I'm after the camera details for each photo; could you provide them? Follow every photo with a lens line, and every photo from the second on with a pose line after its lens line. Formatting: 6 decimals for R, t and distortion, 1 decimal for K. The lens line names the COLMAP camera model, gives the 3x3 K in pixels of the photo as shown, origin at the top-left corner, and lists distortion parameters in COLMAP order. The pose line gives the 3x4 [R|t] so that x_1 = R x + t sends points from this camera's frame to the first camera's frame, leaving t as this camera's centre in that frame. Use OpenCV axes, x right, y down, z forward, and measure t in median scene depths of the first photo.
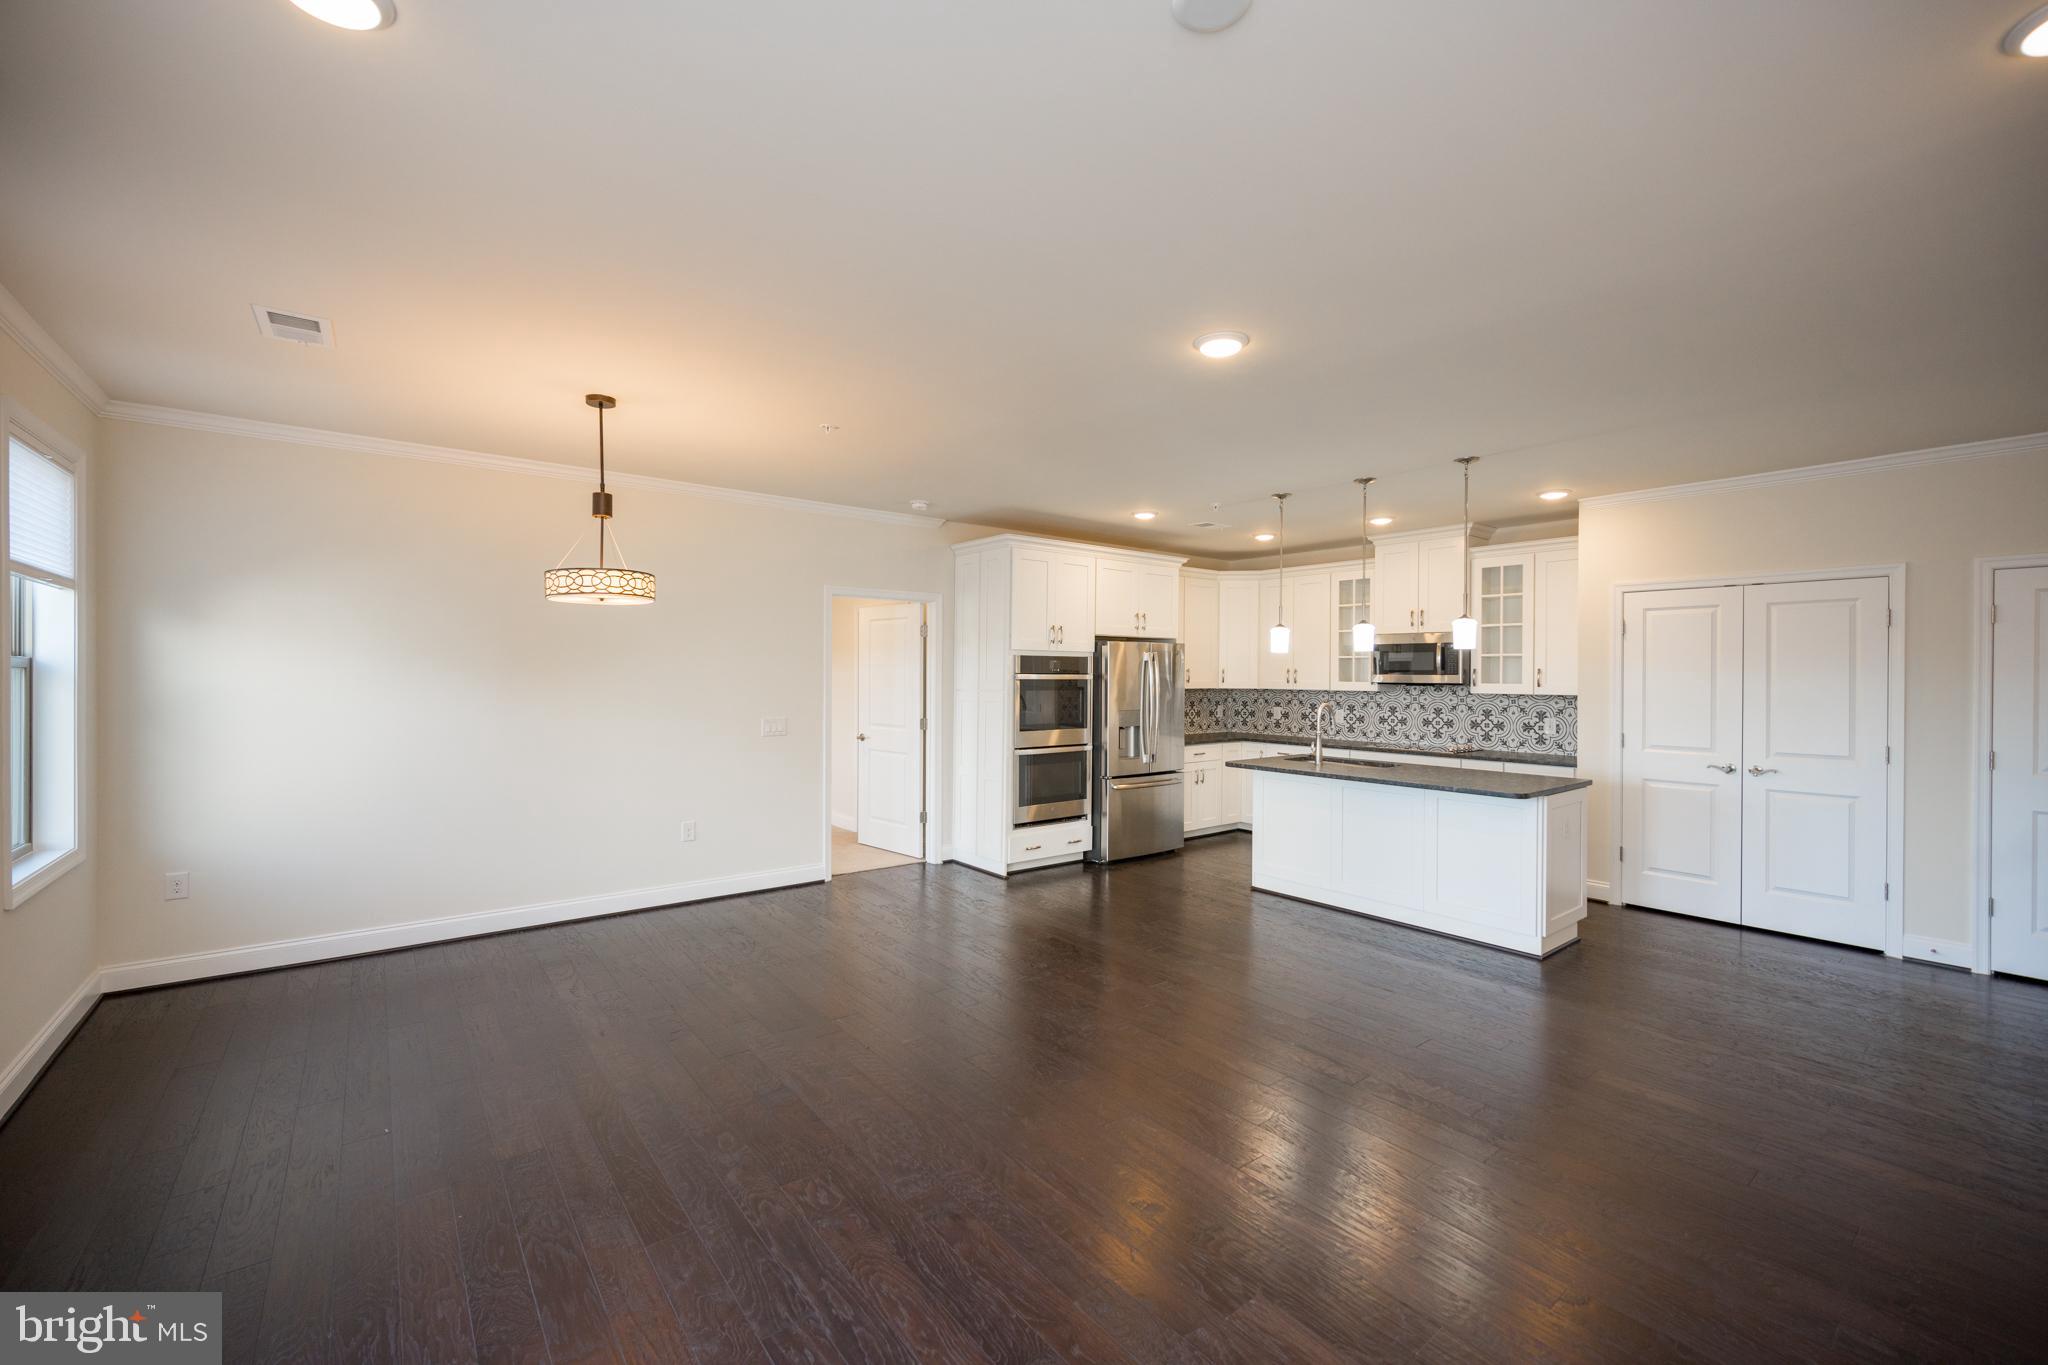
lens RADIAL K [[839.3, 0, 1021.8], [0, 839.3, 674.1], [0, 0, 1]] dist [0.001800, -0.001226]
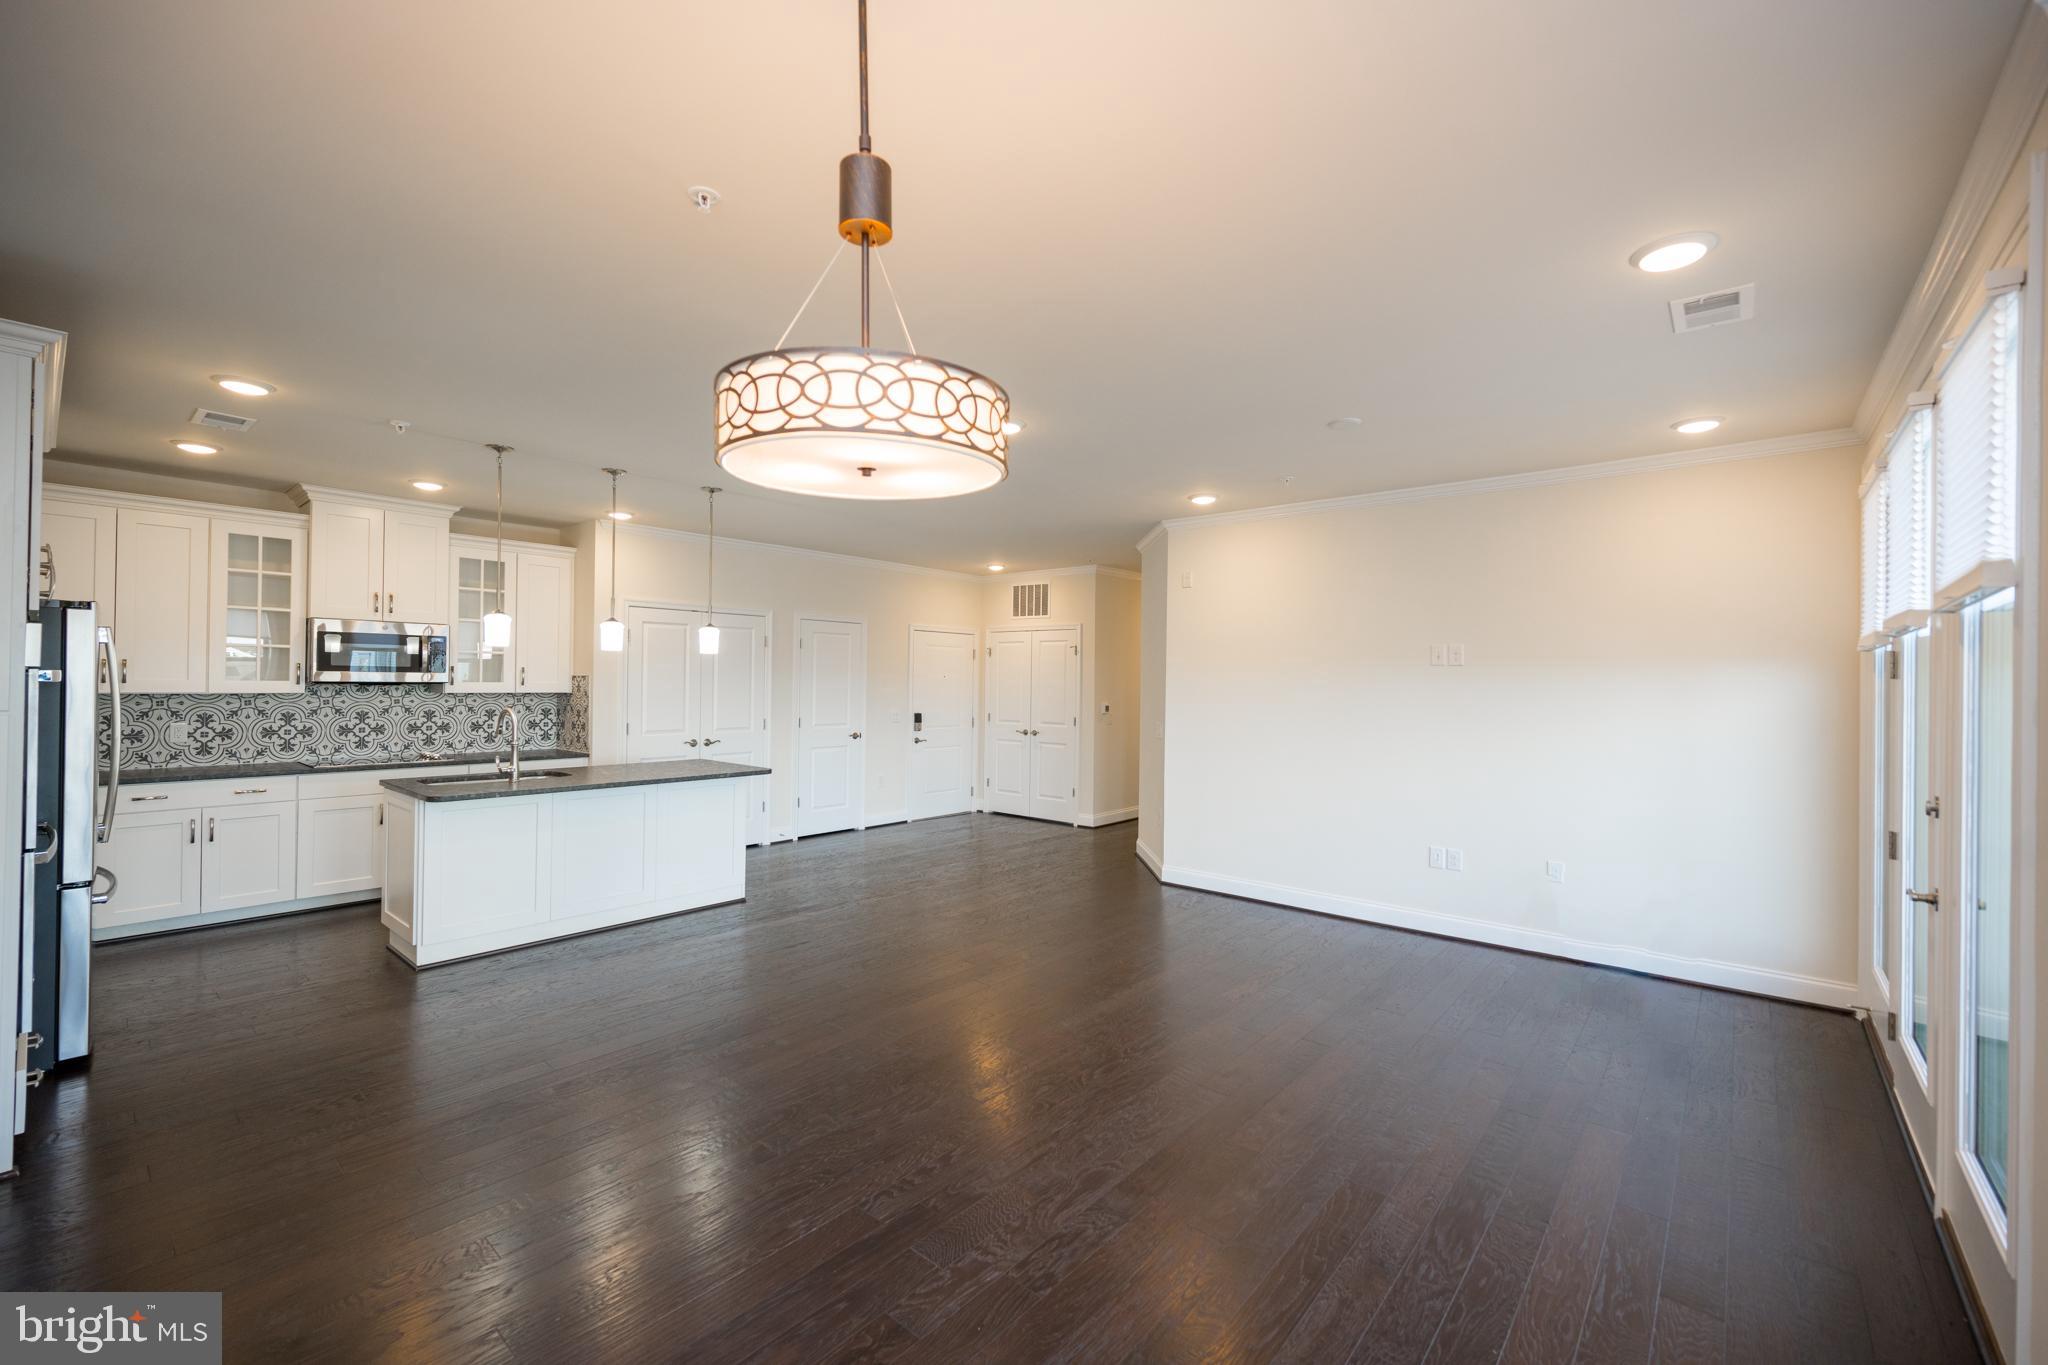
lens RADIAL K [[839.3, 0, 1028.3], [0, 839.3, 678.5], [0, 0, 1]] dist [0.001800, -0.001226]
pose [[-0.201330, -0.005436, 0.979508, -0.481528], [-0.014382, 0.999893, 0.002593, -0.004260], [-0.979418, -0.013566, -0.201387, 0.566029]]
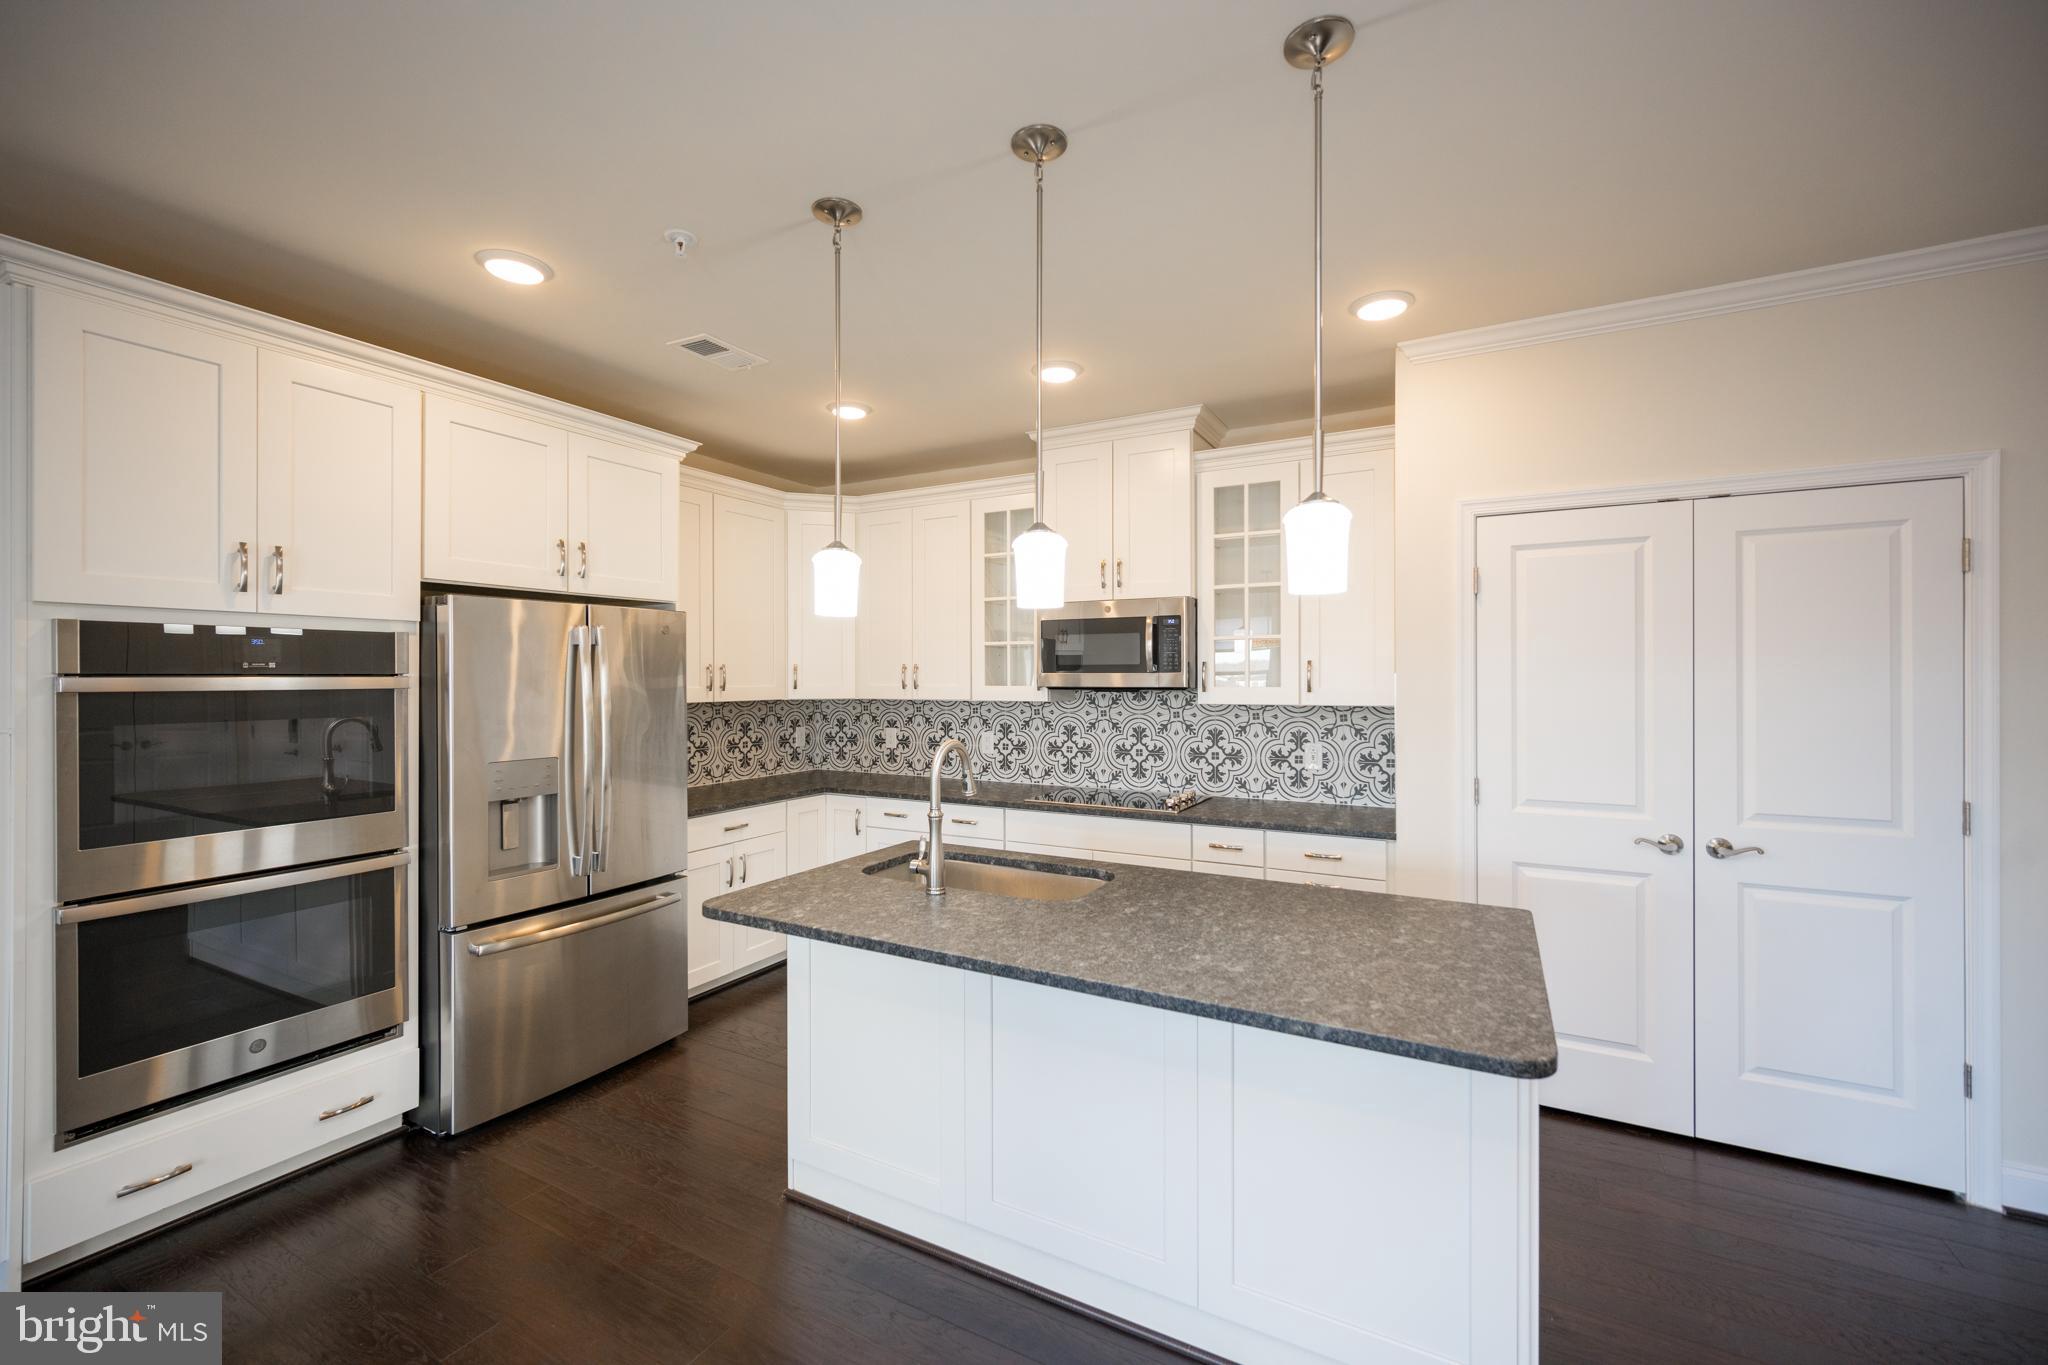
lens RADIAL K [[839.3, 0, 1024.9], [0, 839.3, 674.9], [0, 0, 1]] dist [0.001800, -0.001226]
pose [[0.920125, -0.007488, 0.391553, 0.198314], [0.007969, 0.999968, 0.000396, 0.001630], [-0.391543, 0.002756, 0.920156, 0.514050]]
